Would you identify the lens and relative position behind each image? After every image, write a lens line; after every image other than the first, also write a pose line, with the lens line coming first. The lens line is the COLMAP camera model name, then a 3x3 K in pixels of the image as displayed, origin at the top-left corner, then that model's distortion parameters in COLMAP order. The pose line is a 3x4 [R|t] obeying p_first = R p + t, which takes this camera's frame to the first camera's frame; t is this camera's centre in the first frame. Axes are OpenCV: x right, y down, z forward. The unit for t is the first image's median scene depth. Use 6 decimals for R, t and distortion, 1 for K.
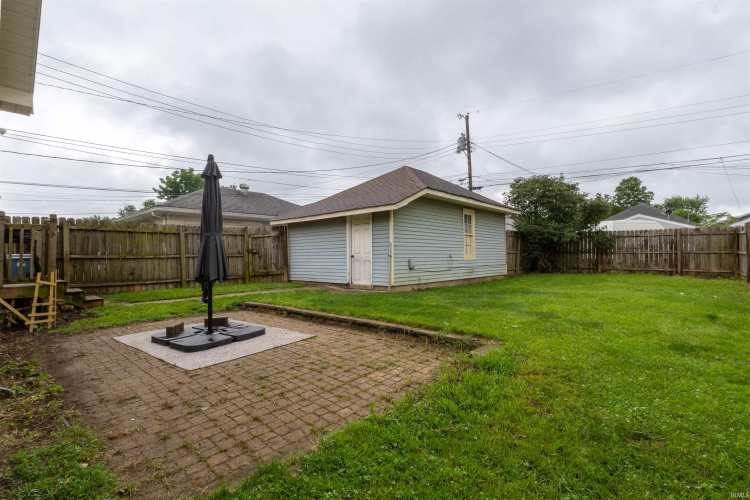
lens RADIAL K [[348.6, 0, 373.6], [0, 348.6, 251.1], [0, 0, 1]] dist [0.004454, 0.000728]
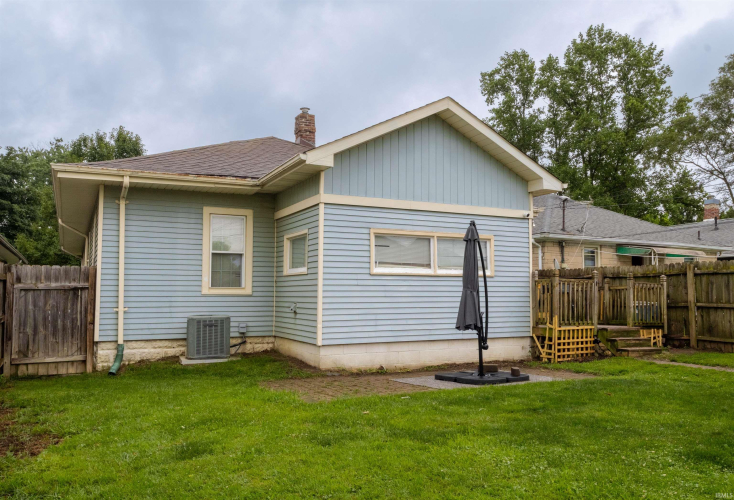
lens RADIAL K [[603.3, 0, 367.0], [0, 603.3, 250.0], [0, 0, 1]] dist [-0.001230, -0.000522]
pose [[-0.367212, -0.060910, -0.928141, 0.869241], [0.008343, 0.997598, -0.068769, -0.024479], [0.930100, -0.032996, -0.365822, 0.783013]]
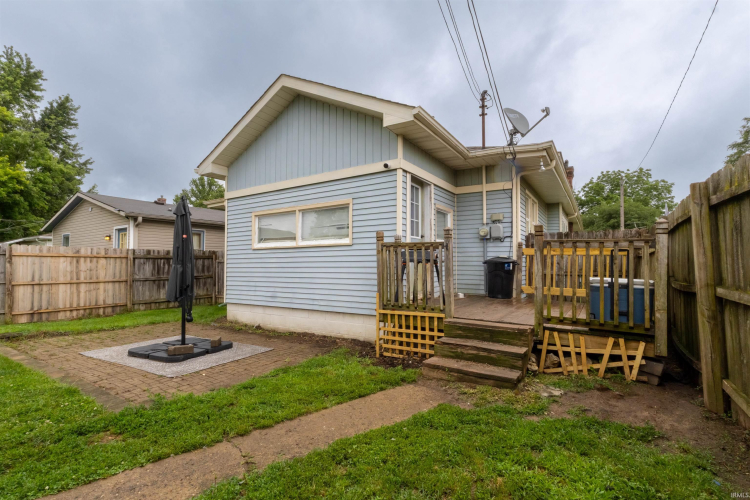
lens RADIAL K [[348.6, 0, 373.6], [0, 348.6, 251.1], [0, 0, 1]] dist [0.004454, 0.000728]
pose [[-0.988470, -0.006138, -0.151294, -0.501712], [0.002388, 0.998422, -0.056112, -0.003720], [0.151400, -0.055826, -0.986895, 1.270759]]
